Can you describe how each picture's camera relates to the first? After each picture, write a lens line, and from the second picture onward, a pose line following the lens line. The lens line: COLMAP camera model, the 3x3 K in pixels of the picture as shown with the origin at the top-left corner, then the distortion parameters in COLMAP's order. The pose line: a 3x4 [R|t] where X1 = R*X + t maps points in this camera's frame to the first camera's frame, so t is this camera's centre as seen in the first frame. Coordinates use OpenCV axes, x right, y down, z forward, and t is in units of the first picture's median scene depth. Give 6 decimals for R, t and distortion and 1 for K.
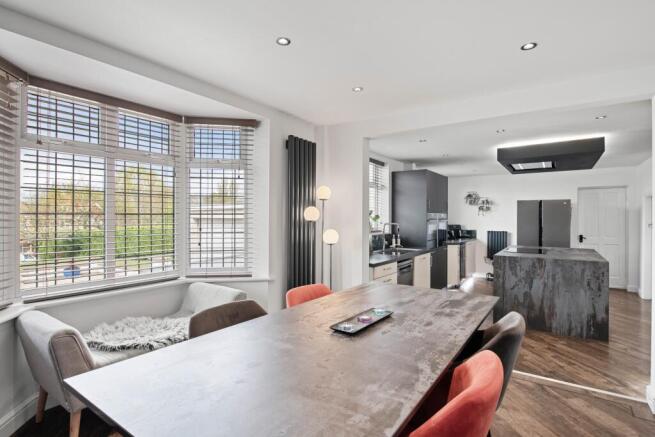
lens RADIAL K [[334.5, 0, 327.2], [0, 334.5, 215.2], [0, 0, 1]] dist [-0.020537, 0.000660]
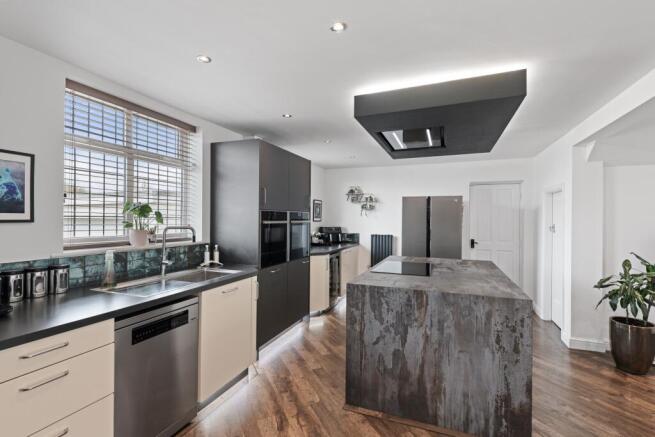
lens RADIAL K [[320.7, 0, 326.9], [0, 320.7, 216.7], [0, 0, 1]] dist [0.002552, -0.000549]
pose [[0.969564, 0.006087, 0.244762, 0.267923], [-0.006531, 0.999978, 0.001004, 0.004927], [-0.244751, -0.002572, 0.969583, 0.384330]]
